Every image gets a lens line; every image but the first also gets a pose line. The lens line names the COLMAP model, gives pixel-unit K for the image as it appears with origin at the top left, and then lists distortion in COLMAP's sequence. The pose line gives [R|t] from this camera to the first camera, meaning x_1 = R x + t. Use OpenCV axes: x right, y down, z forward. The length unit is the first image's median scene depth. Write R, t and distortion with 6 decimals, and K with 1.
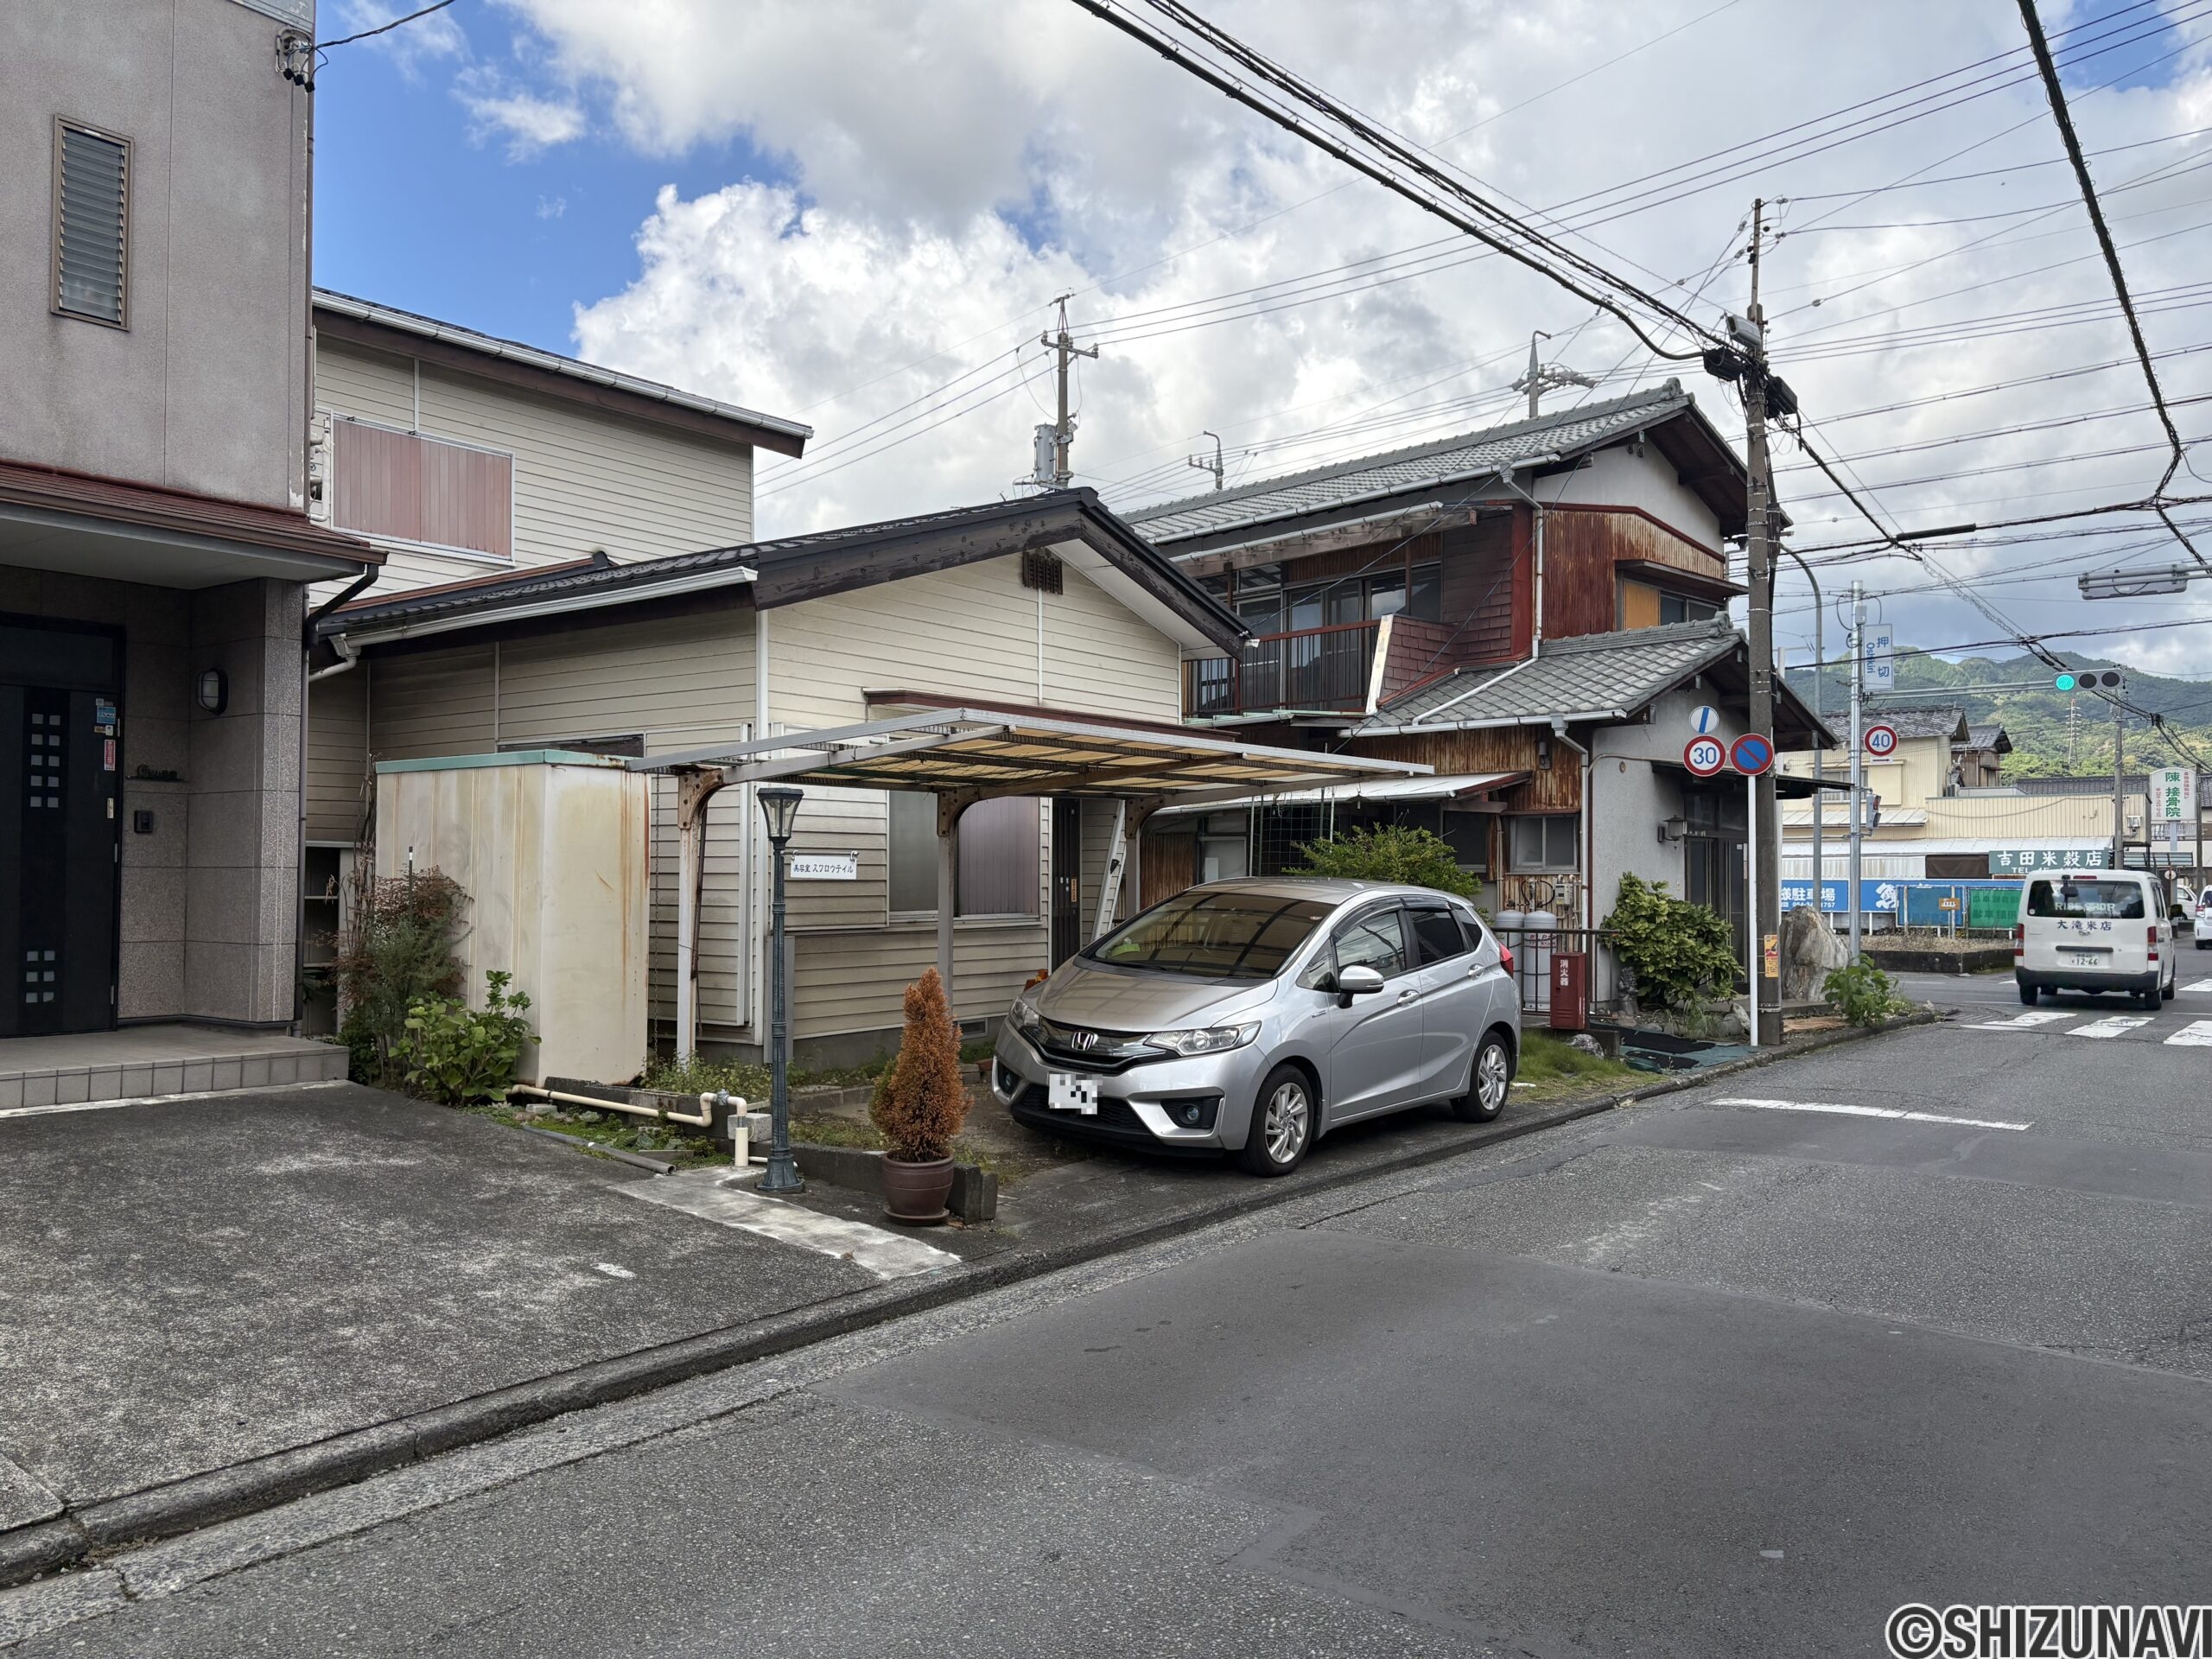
lens RADIAL K [[1670.1, 0, 1097.2], [0, 1670.1, 838.3], [0, 0, 1]] dist [0.053448, -0.055173]
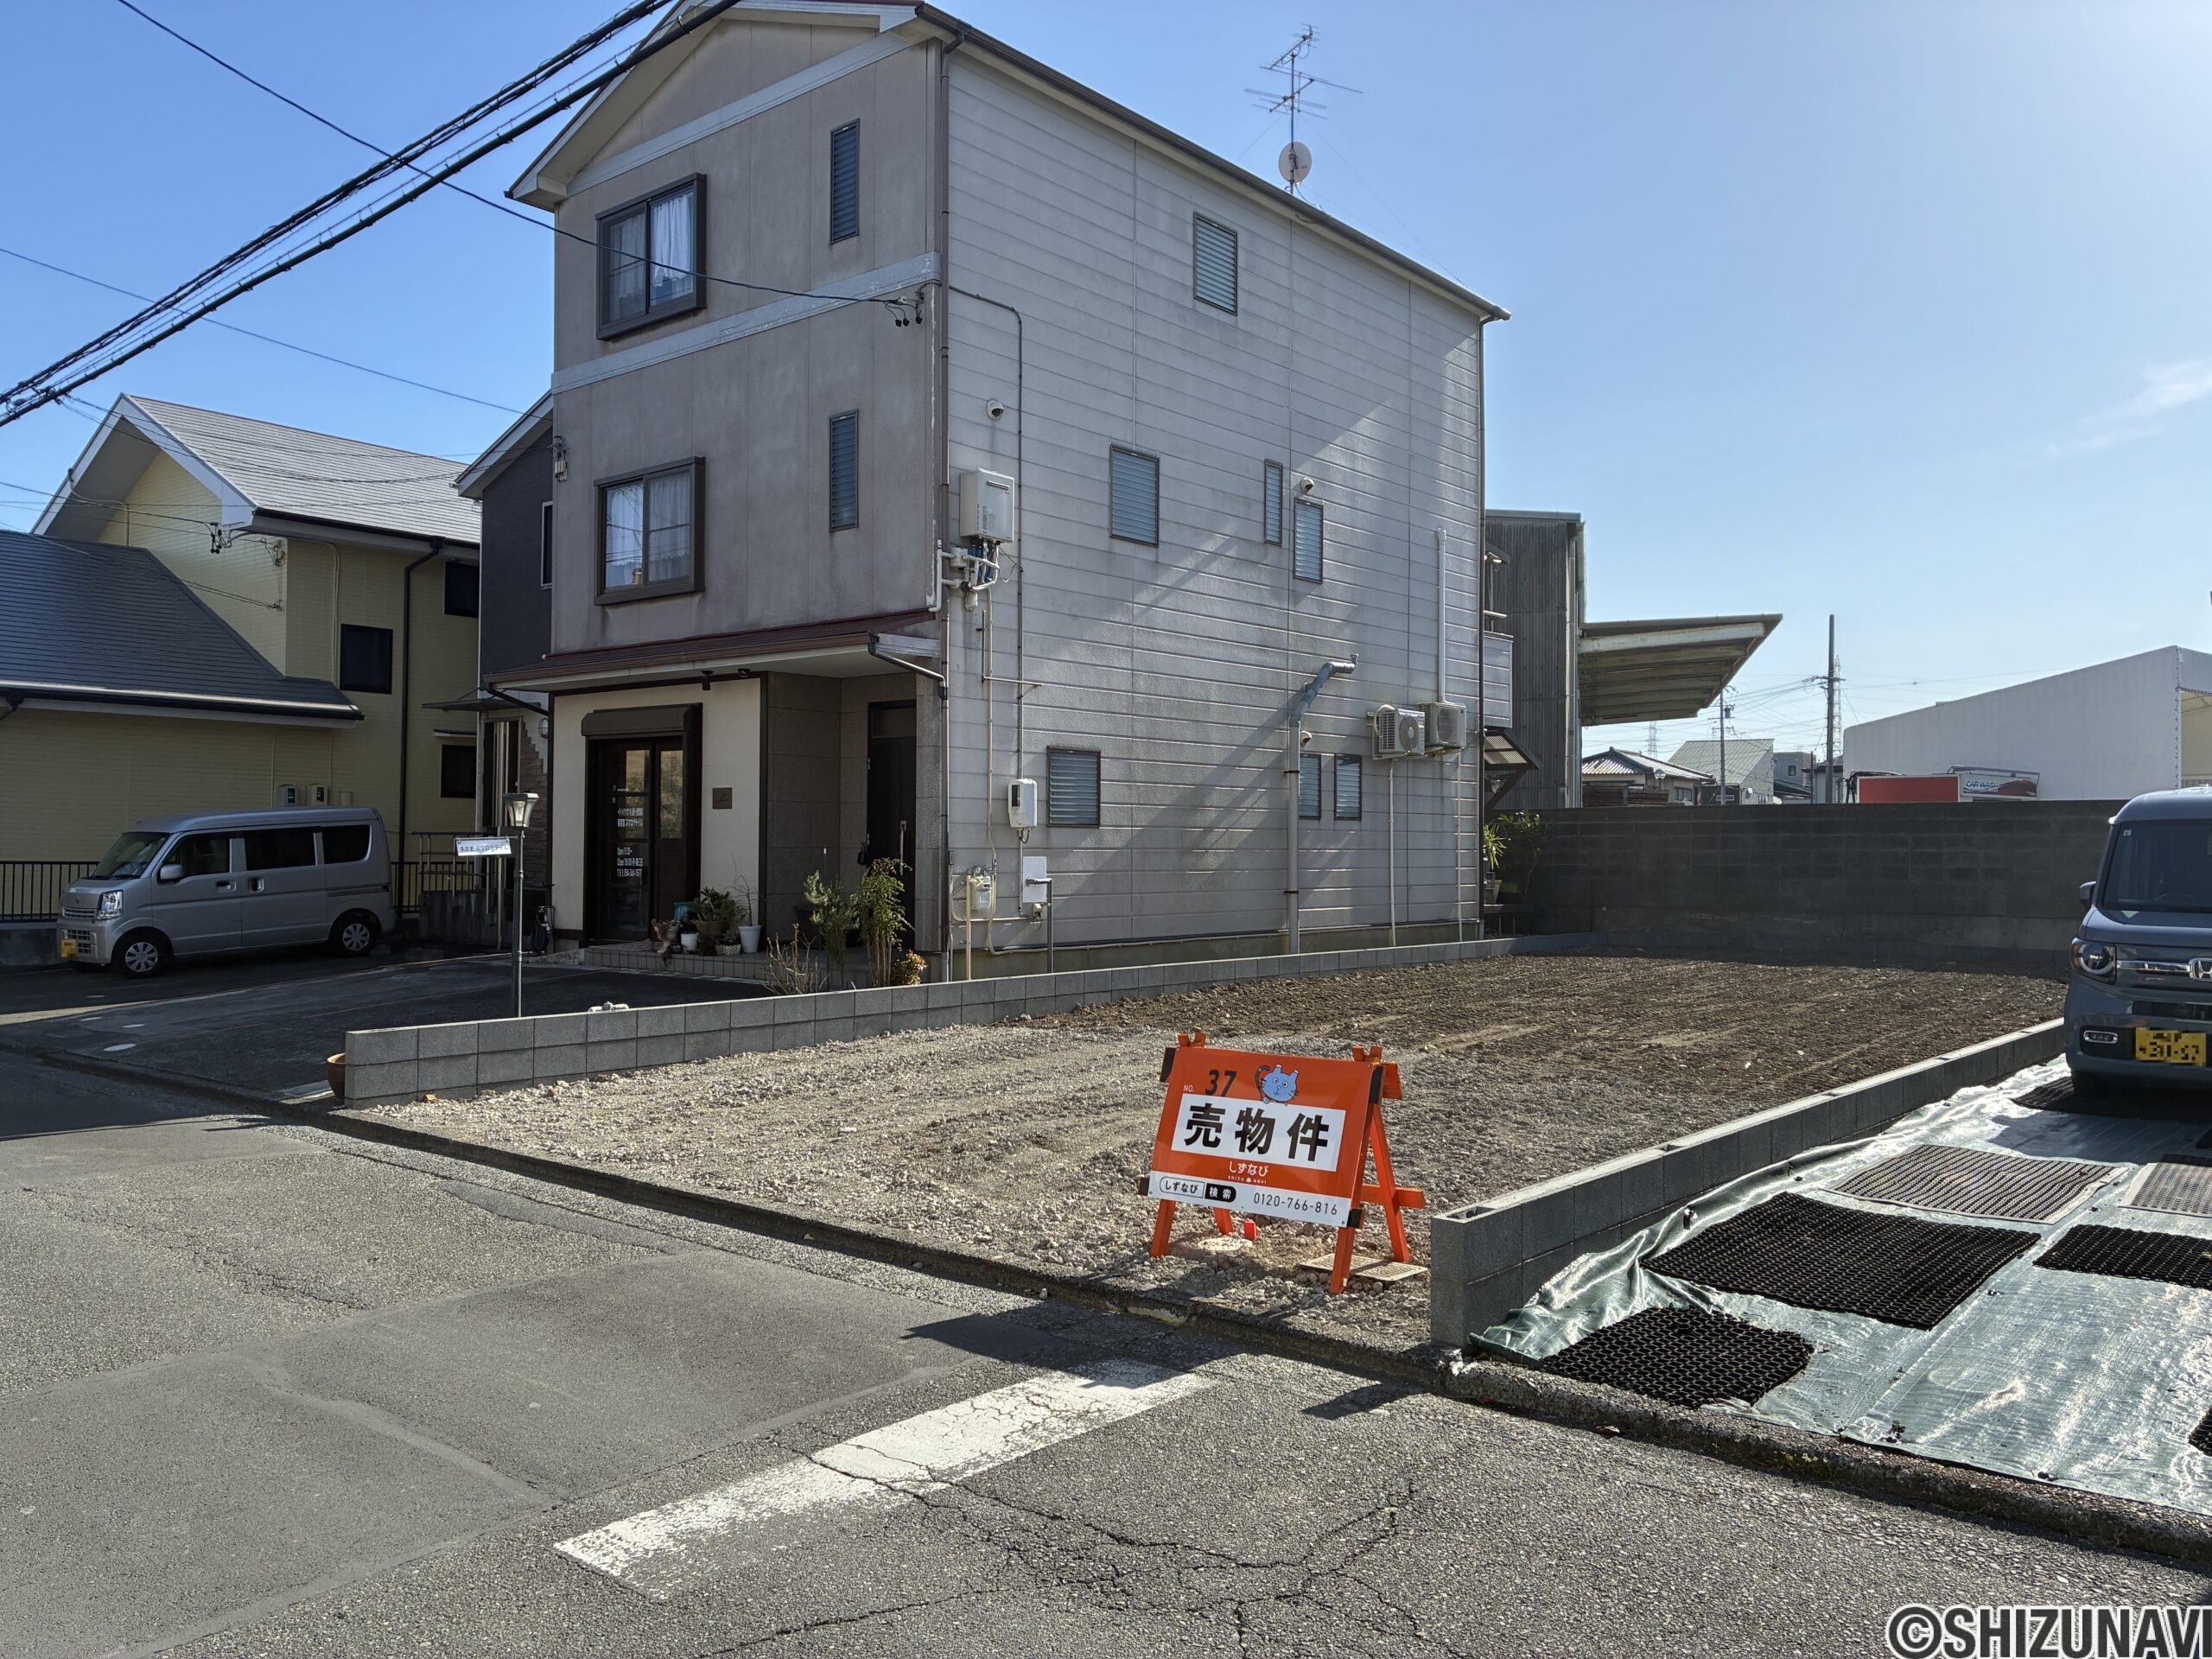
lens RADIAL K [[1672.3, 0, 1101.4], [0, 1672.3, 805.4], [0, 0, 1]] dist [0.056276, -0.063692]
pose [[-0.053675, -0.031340, -0.998067, 0.868648], [0.019282, 0.999288, -0.032415, 0.026719], [0.998372, -0.020985, -0.053032, 1.089585]]
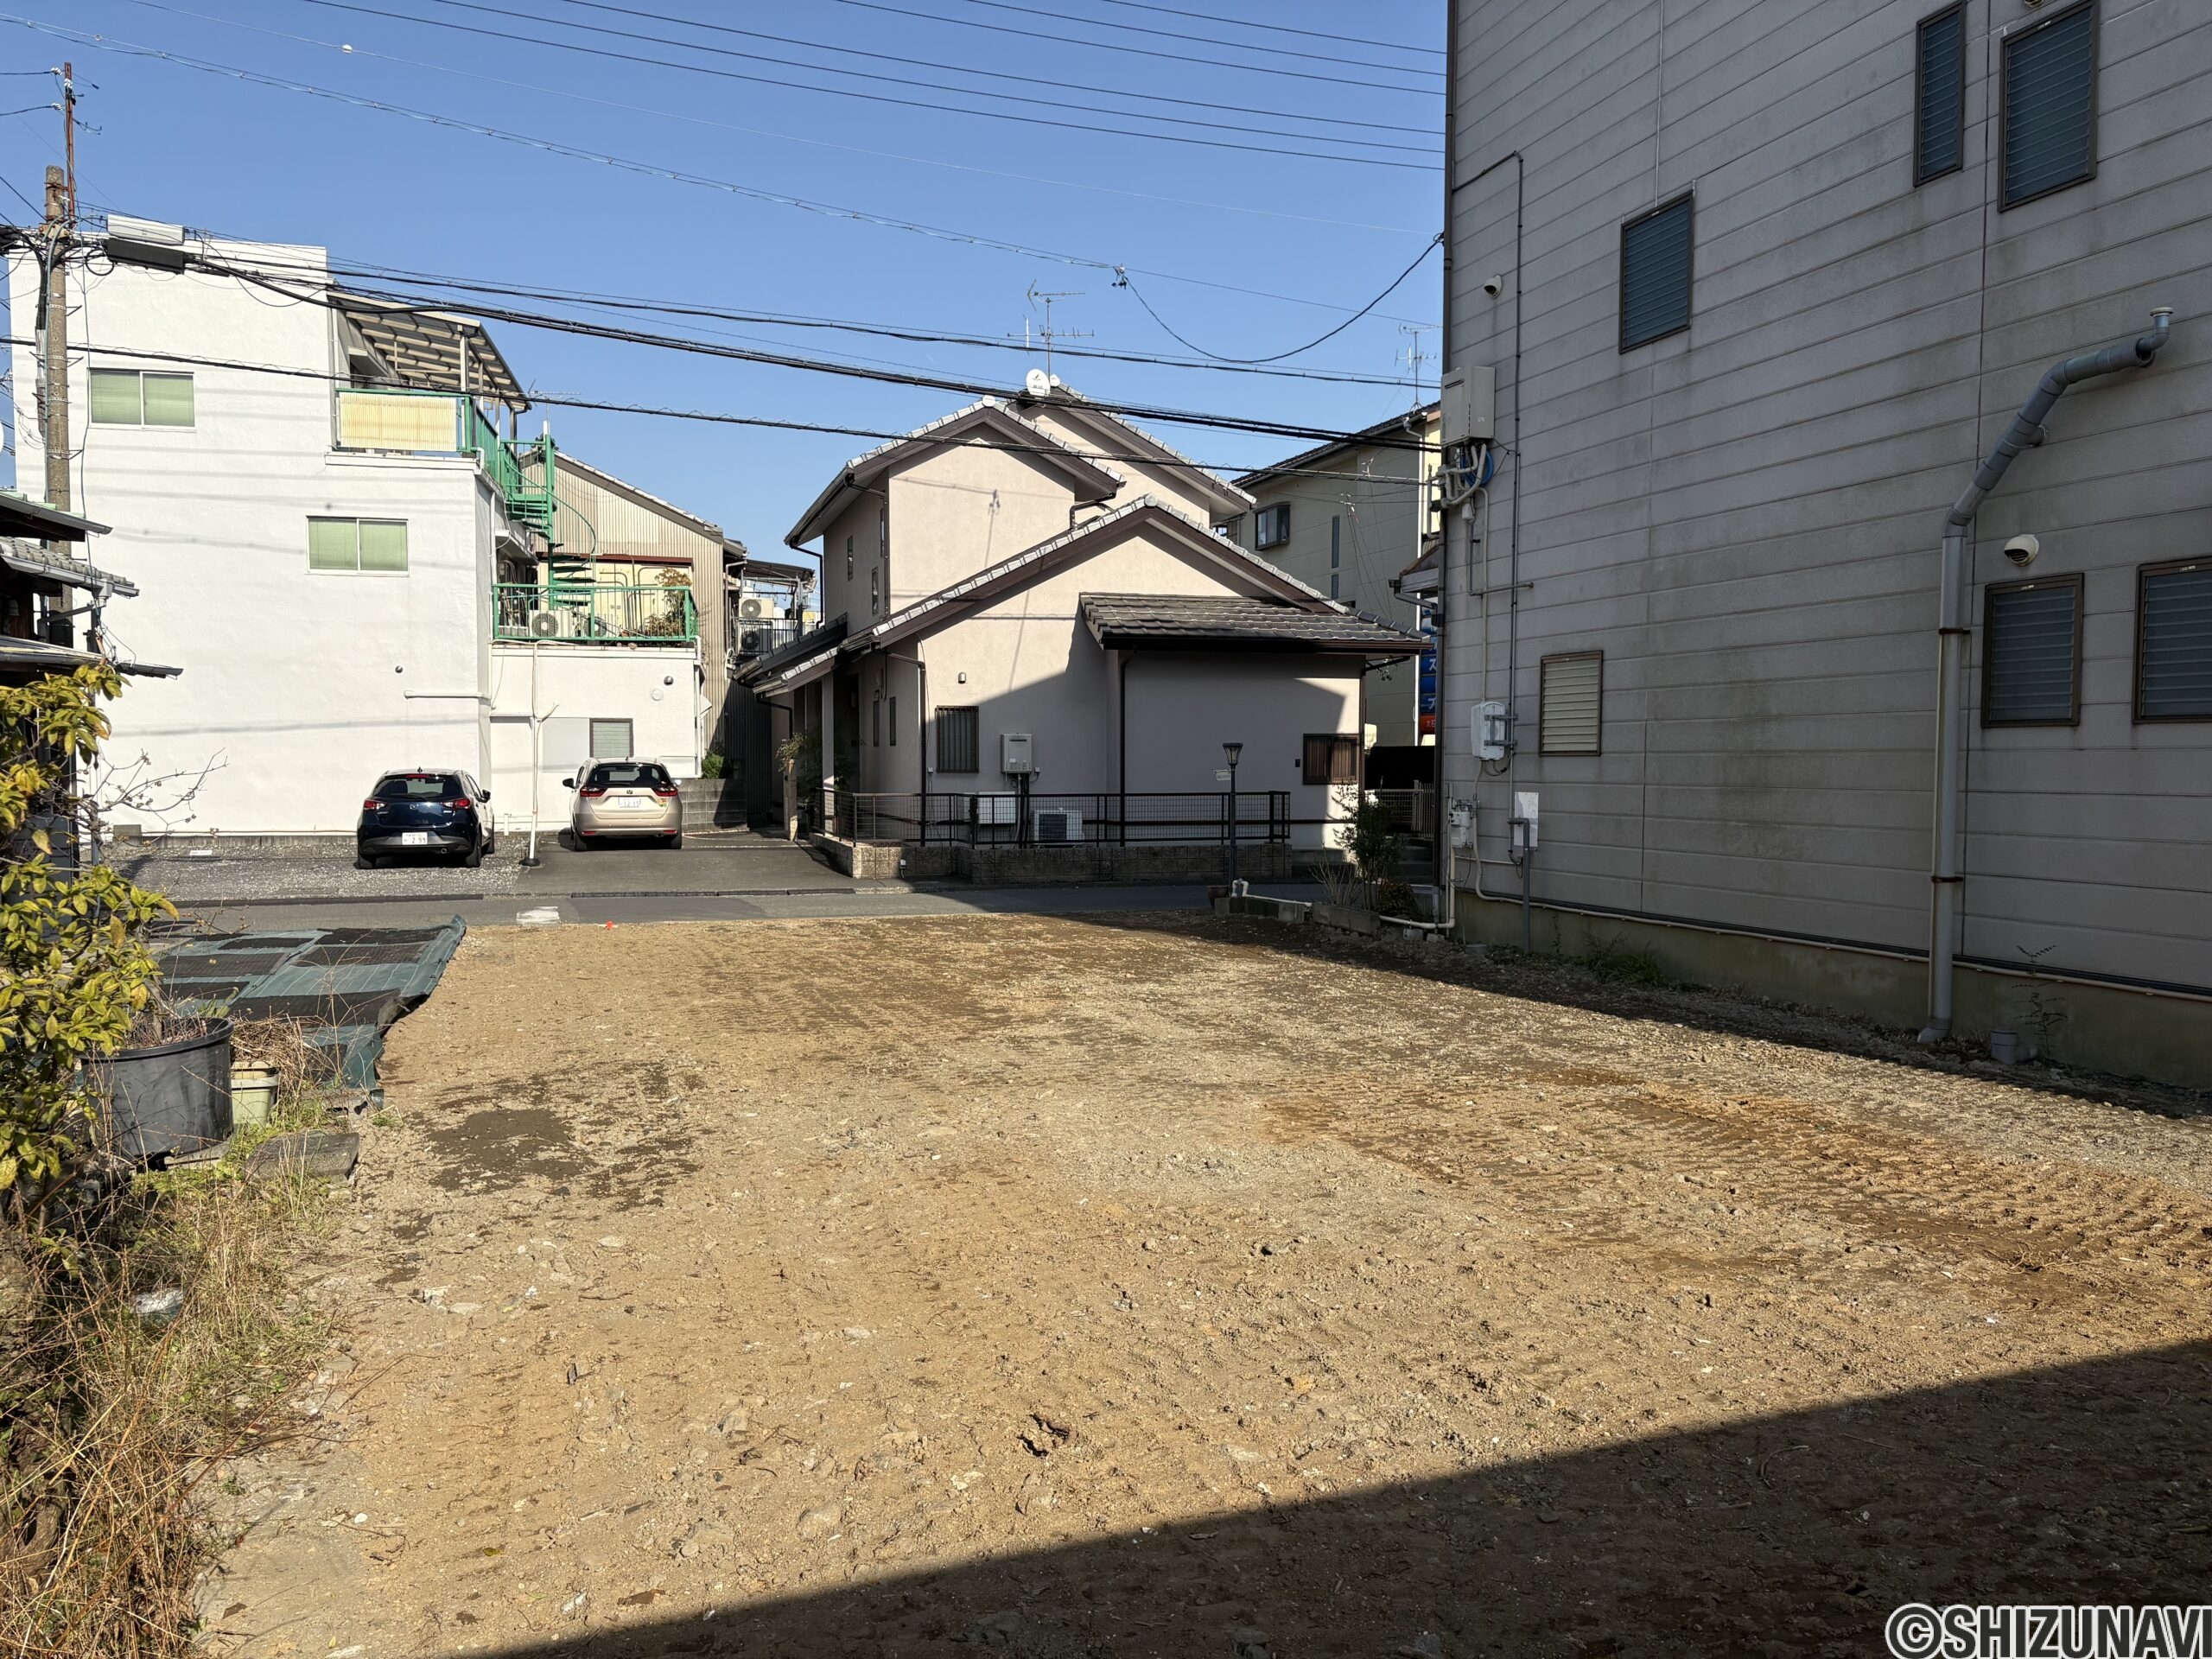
lens RADIAL K [[1670.1, 0, 1110.5], [0, 1670.1, 840.8], [0, 0, 1]] dist [0.053448, -0.055173]
pose [[-0.833174, -0.037327, 0.551750, -0.922042], [-0.024696, 0.999235, 0.030308, 0.029438], [-0.552459, 0.011626, -0.833459, 2.102461]]
